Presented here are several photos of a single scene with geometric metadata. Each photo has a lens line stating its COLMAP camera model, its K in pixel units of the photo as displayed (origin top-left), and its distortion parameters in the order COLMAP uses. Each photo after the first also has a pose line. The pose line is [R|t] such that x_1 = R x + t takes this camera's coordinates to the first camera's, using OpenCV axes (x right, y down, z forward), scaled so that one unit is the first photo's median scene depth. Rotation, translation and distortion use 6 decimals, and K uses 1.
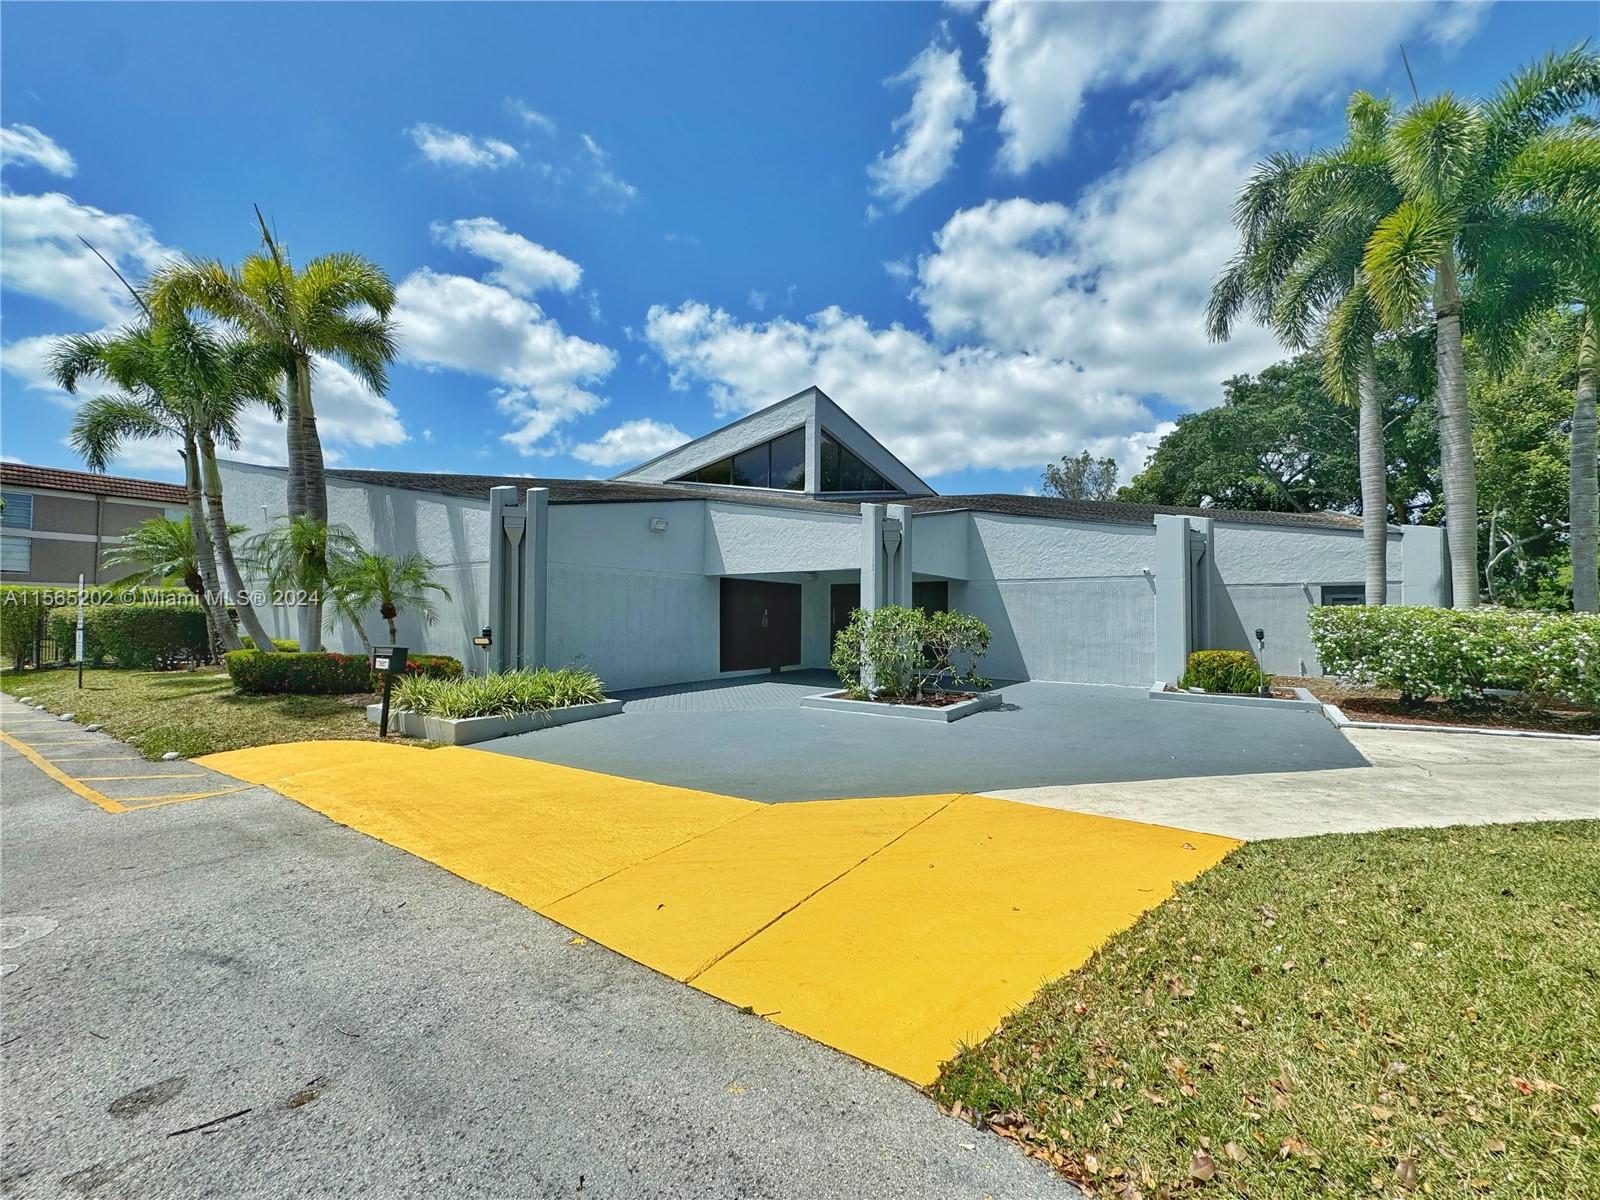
lens RADIAL K [[632.0, 0, 797.1], [0, 632.0, 603.3], [0, 0, 1]] dist [0.000862, -0.000318]
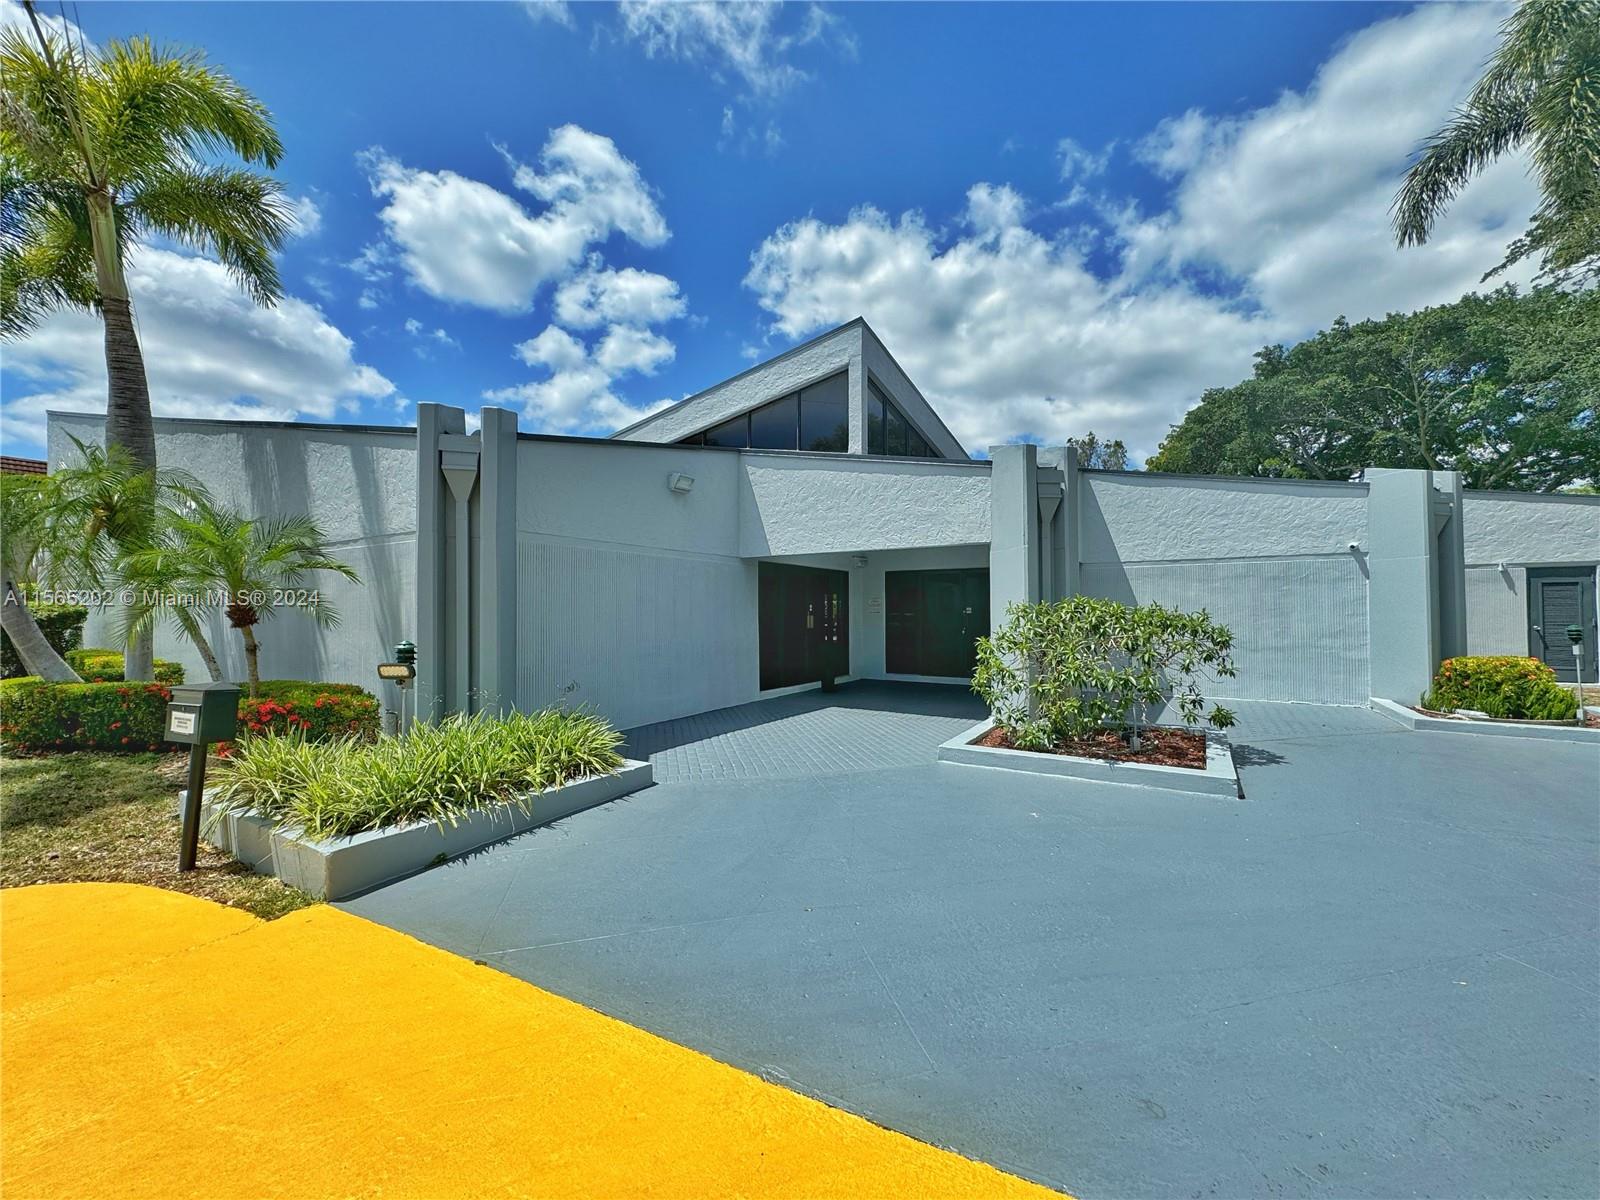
lens RADIAL K [[632.0, 0, 800.4], [0, 632.0, 603.4], [0, 0, 1]] dist [0.000862, -0.000318]
pose [[0.998597, -0.009661, 0.052073, -0.125027], [0.009110, 0.999900, 0.010807, 0.000627], [-0.052172, -0.010318, 0.998585, 0.303366]]
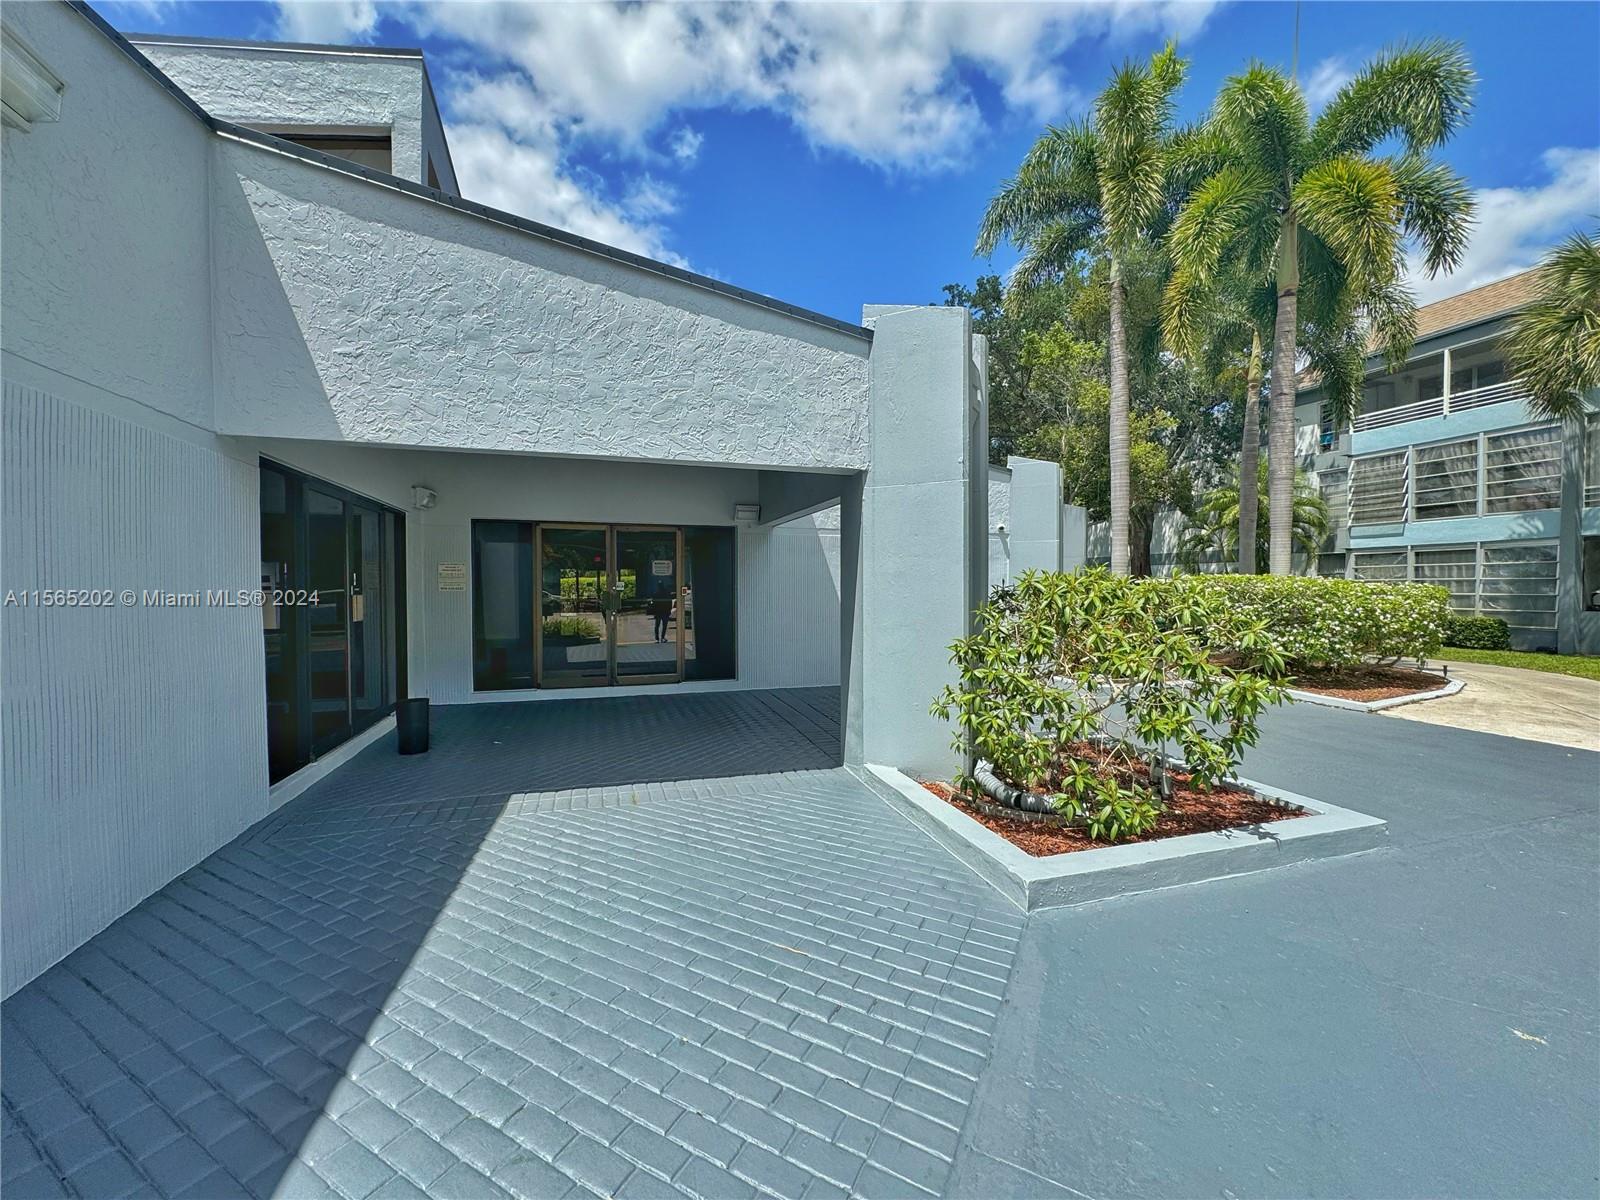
lens RADIAL K [[632.0, 0, 797.6], [0, 632.0, 604.5], [0, 0, 1]] dist [0.000862, -0.000318]
pose [[0.622780, -0.028181, 0.781889, -0.218285], [-0.015077, 0.998733, 0.048005, 0.009875], [-0.782251, -0.041685, 0.621567, 0.709790]]
